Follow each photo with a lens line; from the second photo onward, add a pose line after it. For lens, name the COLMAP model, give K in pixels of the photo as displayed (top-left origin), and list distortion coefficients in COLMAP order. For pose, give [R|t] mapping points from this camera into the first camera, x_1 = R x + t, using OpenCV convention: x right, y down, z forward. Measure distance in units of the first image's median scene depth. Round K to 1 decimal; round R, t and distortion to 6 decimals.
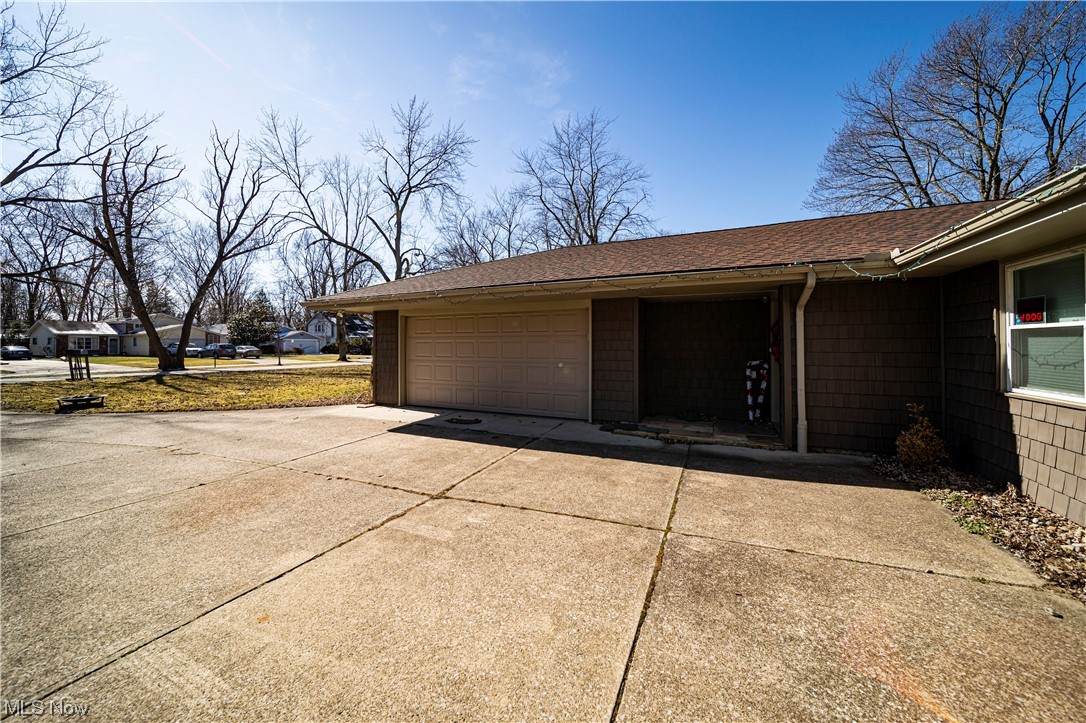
lens RADIAL K [[383.9, 0, 542.4], [0, 383.9, 345.8], [0, 0, 1]] dist [-0.000494, -0.000194]
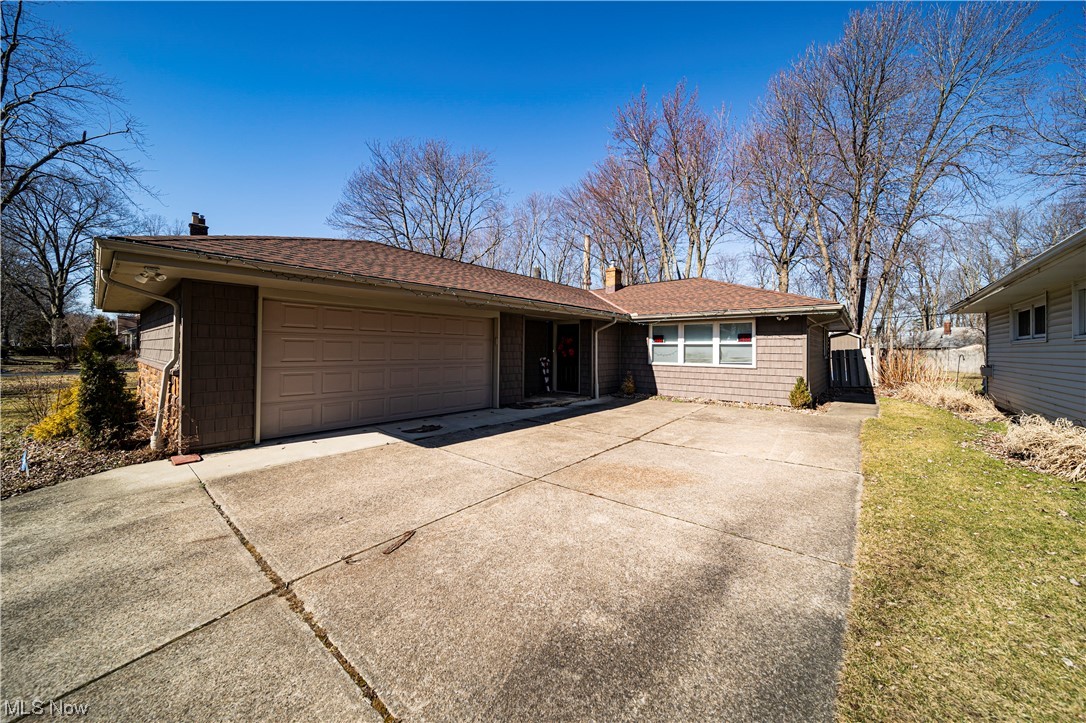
lens RADIAL K [[383.9, 0, 542.4], [0, 383.9, 345.8], [0, 0, 1]] dist [-0.000494, -0.000194]
pose [[0.284976, 0.011608, 0.958464, -1.005151], [-0.004458, 0.999932, -0.010785, 0.005824], [-0.958524, -0.001199, 0.285008, 0.468444]]
